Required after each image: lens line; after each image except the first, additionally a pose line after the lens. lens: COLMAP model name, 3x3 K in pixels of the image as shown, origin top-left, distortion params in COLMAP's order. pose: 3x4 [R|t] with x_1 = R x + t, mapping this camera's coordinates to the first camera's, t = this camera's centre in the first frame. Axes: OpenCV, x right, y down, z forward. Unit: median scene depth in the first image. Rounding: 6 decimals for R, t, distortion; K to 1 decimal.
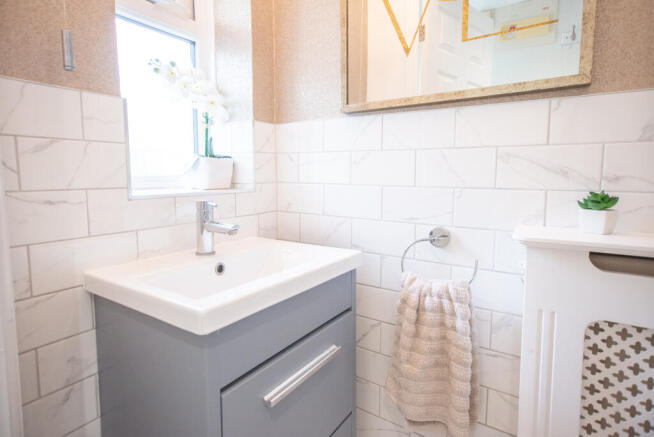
lens RADIAL K [[338.1, 0, 323.4], [0, 338.1, 218.1], [0, 0, 1]] dist [0.016565, 0.002129]
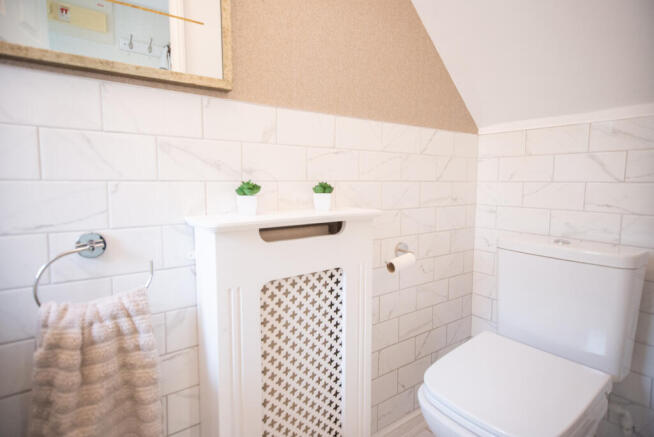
lens RADIAL K [[338.1, 0, 324.0], [0, 338.1, 216.2], [0, 0, 1]] dist [0.016565, 0.002129]
pose [[0.393024, -0.099938, 0.914081, -0.169143], [0.114395, 0.991668, 0.059235, 0.006006], [-0.912385, 0.081286, 0.401181, 0.215539]]
